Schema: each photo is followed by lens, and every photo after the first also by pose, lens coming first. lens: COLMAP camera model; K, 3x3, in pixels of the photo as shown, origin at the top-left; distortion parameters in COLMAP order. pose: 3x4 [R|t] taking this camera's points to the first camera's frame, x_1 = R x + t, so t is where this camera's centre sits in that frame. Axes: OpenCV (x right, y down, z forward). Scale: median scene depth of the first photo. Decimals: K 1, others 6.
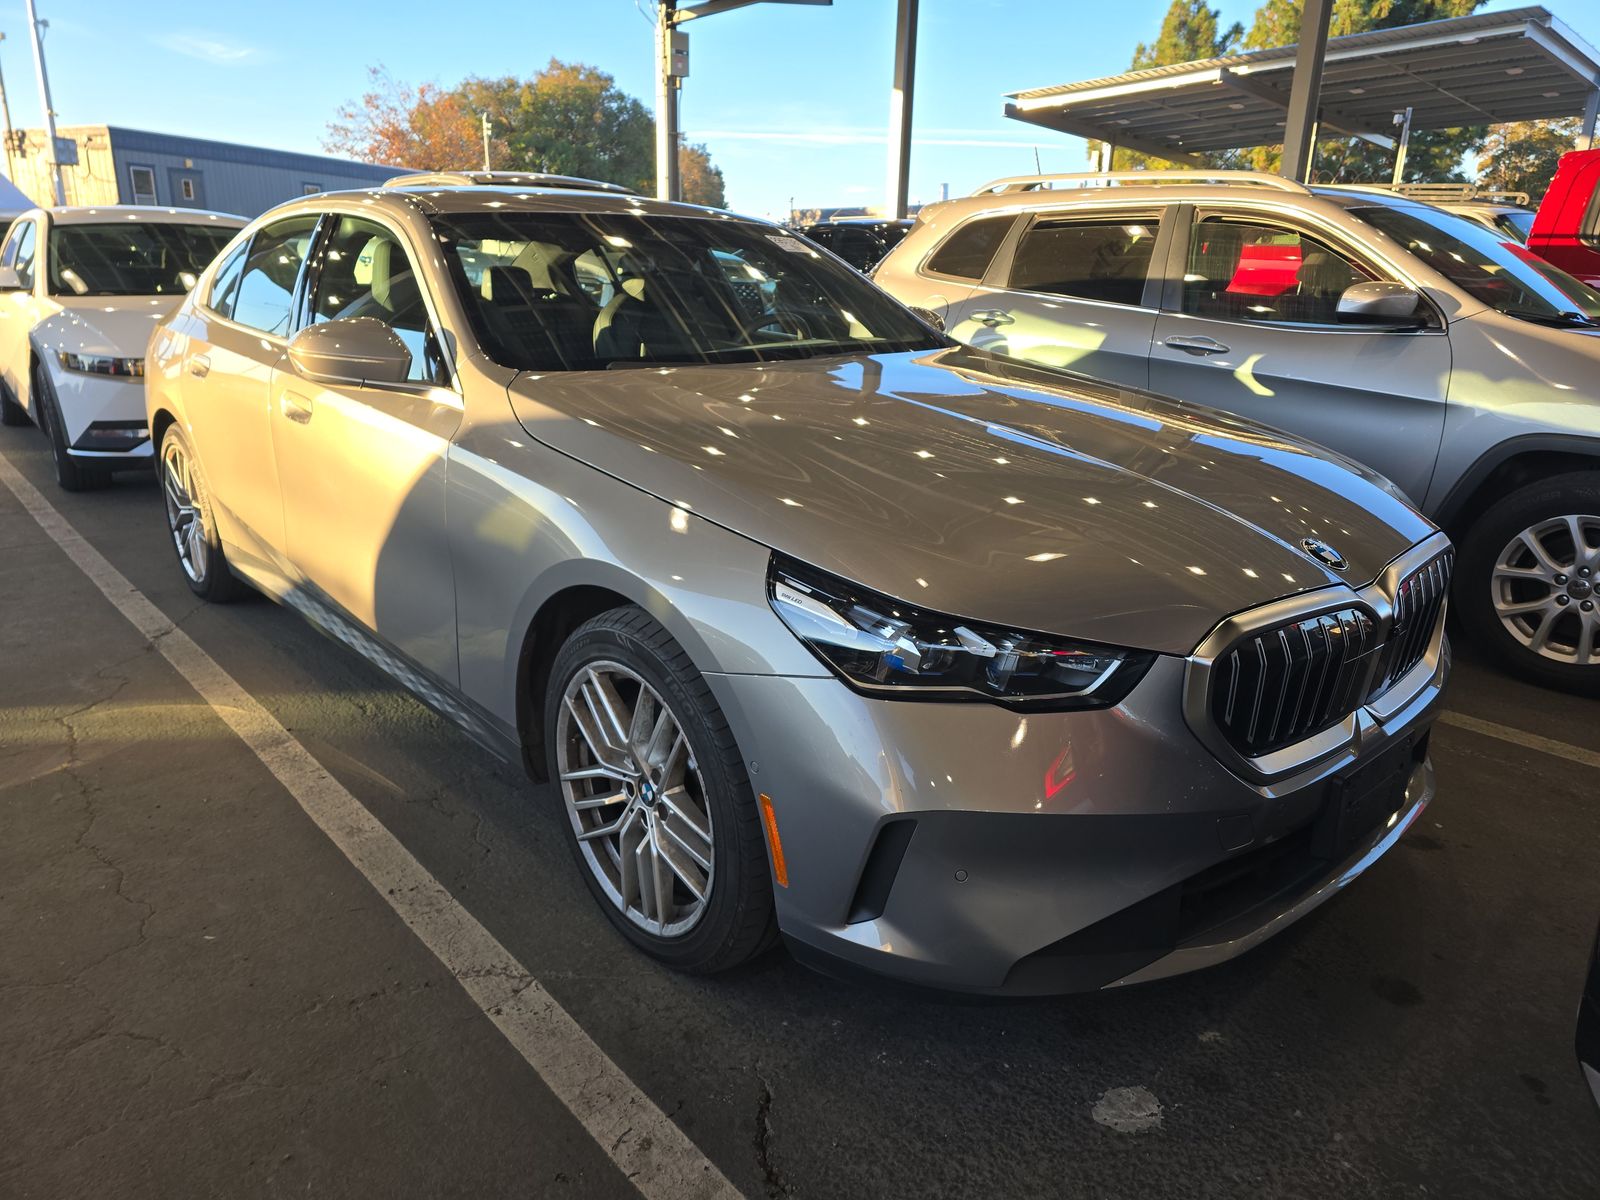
lens RADIAL K [[1063.1, 0, 804.6], [0, 1063.1, 606.5], [0, 0, 1]] dist [0.046108, -0.037794]
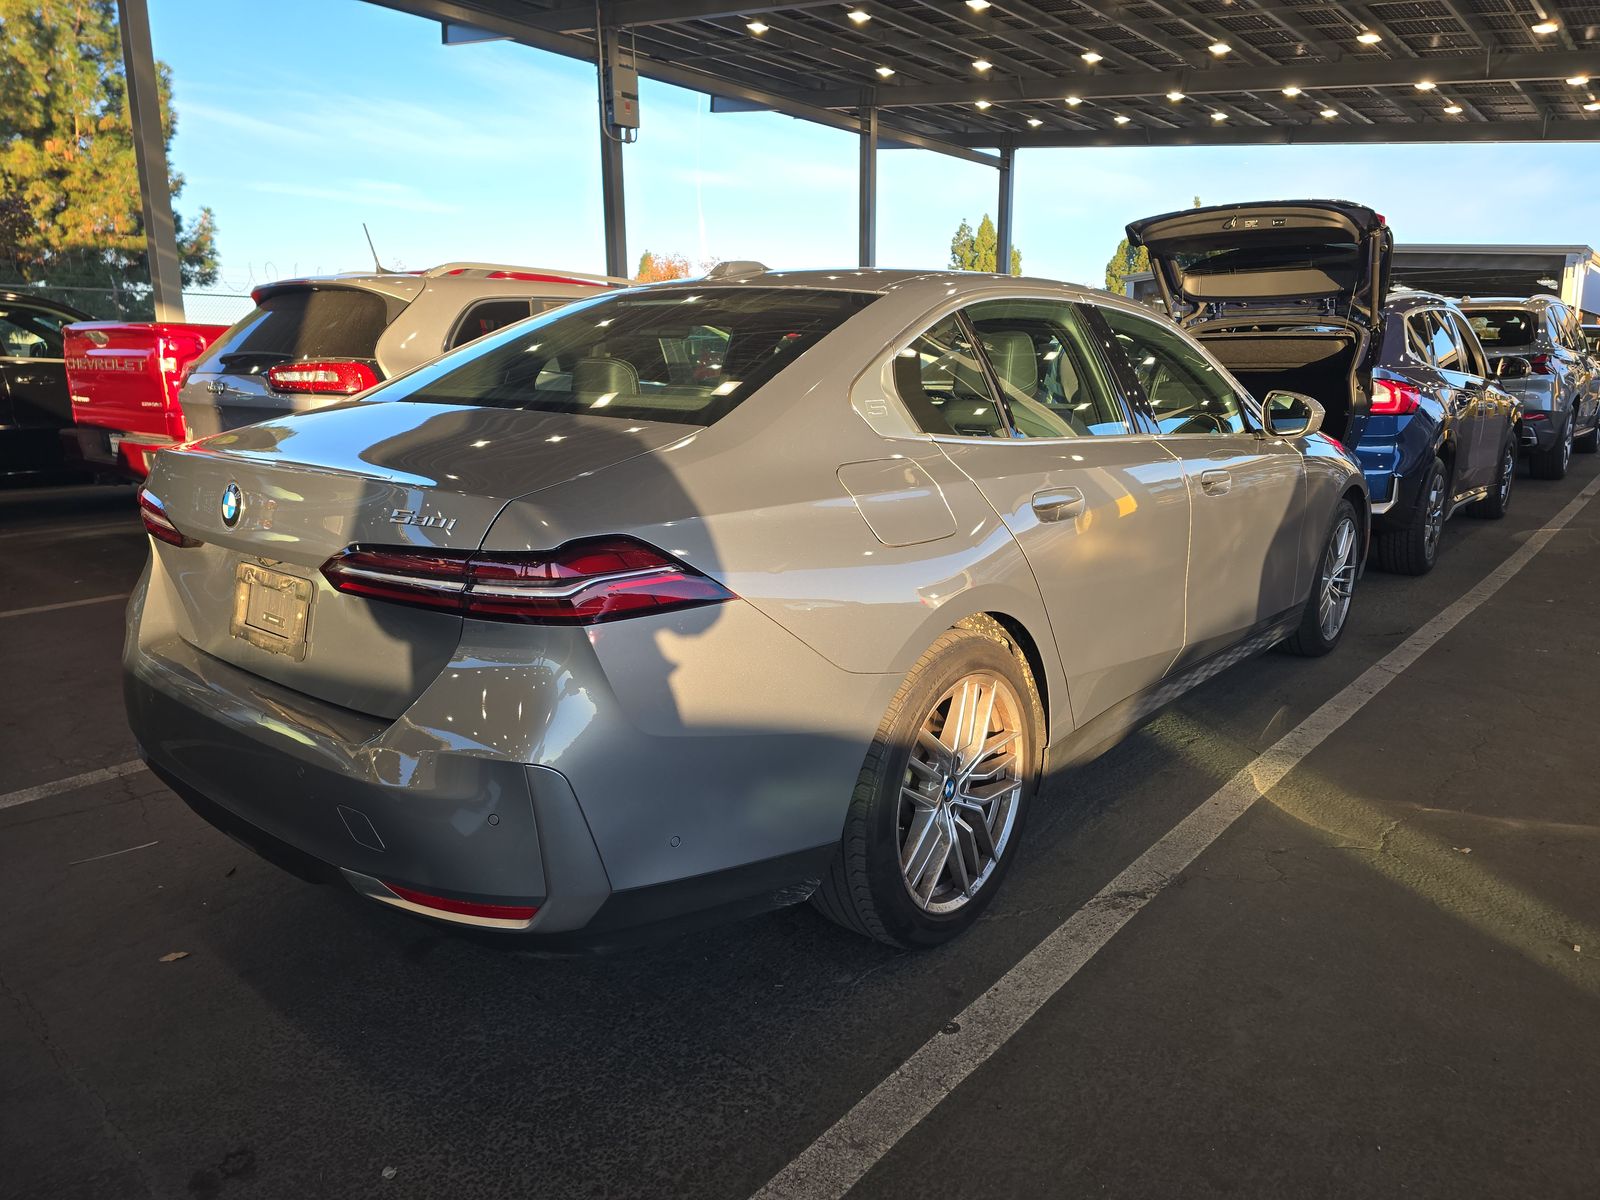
lens RADIAL K [[1063.1, 0, 804.6], [0, 1063.1, 606.5], [0, 0, 1]] dist [0.046108, -0.037794]
pose [[-0.153371, -0.227867, 0.961537, -1.334097], [0.280184, 0.923089, 0.263446, -0.425424], [-0.947615, 0.309813, -0.077731, 1.360319]]
